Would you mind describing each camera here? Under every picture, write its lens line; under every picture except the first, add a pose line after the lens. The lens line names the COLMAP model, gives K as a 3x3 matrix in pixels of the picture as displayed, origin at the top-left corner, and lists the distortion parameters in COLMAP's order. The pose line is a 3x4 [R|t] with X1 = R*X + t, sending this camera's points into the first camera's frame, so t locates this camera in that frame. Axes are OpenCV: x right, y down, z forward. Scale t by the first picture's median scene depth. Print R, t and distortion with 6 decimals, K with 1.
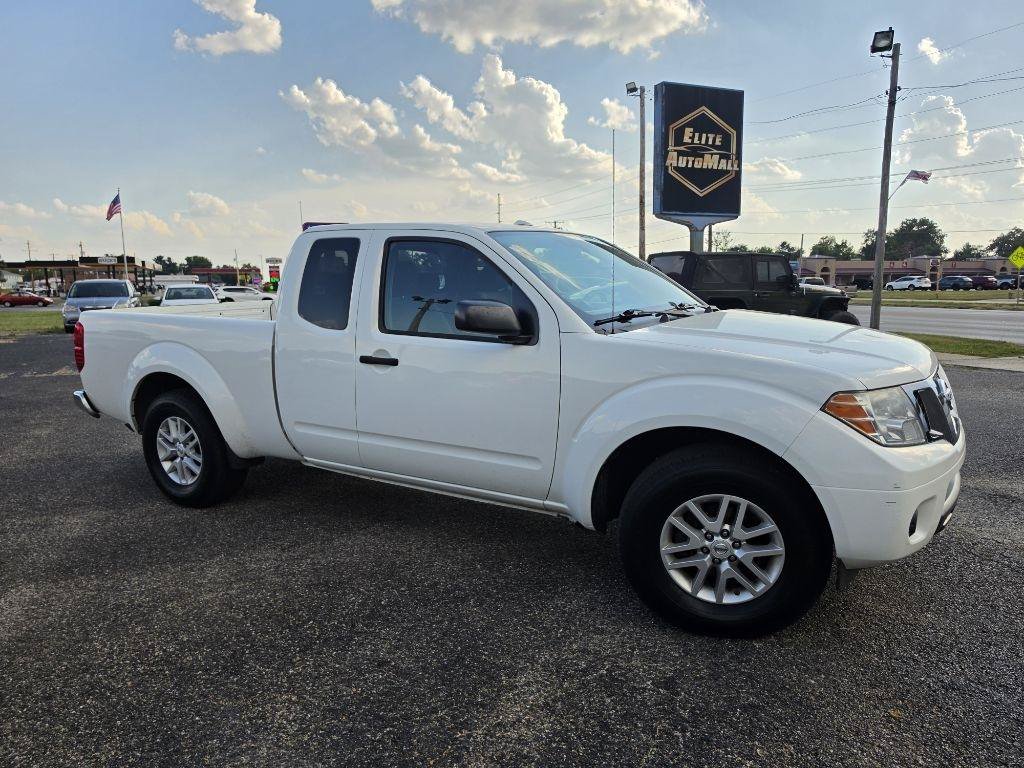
lens RADIAL K [[765.5, 0, 512.0], [0, 765.5, 384.0], [0, 0, 1]] dist [0.123071, -0.233009]
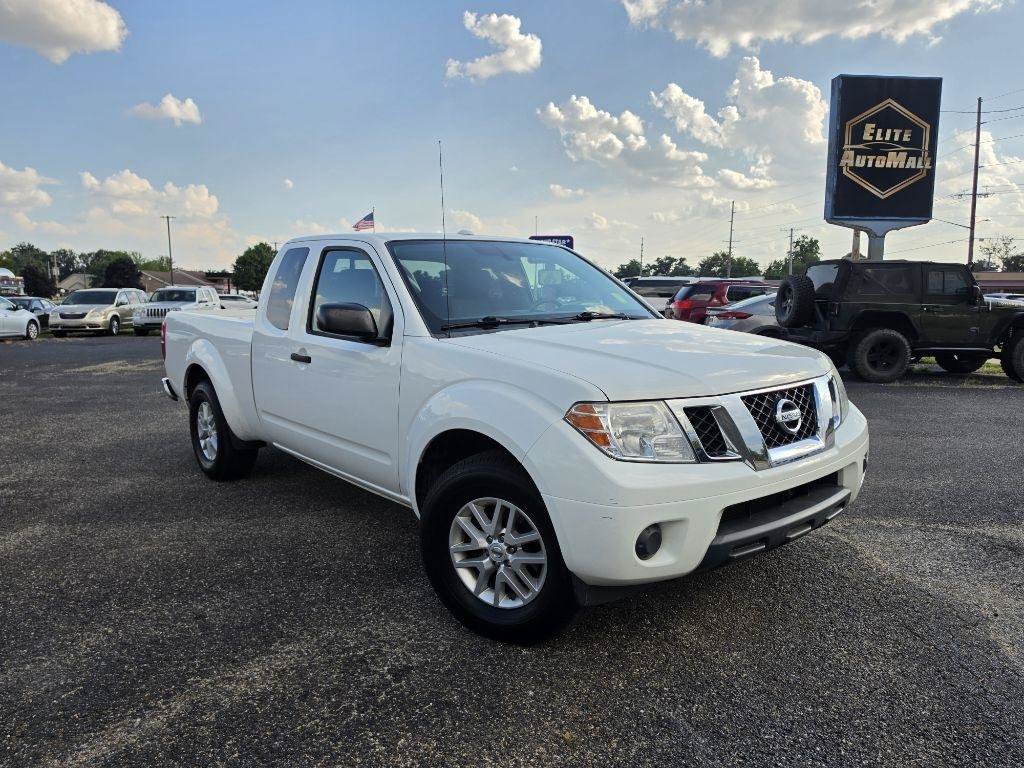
lens RADIAL K [[777.7, 0, 512.0], [0, 777.7, 384.0], [0, 0, 1]] dist [0.076557, -0.108278]
pose [[0.944630, 0.046575, -0.324814, 0.126926], [-0.051954, 0.998618, -0.007902, 0.000066], [0.323997, 0.024340, 0.945745, 0.007513]]
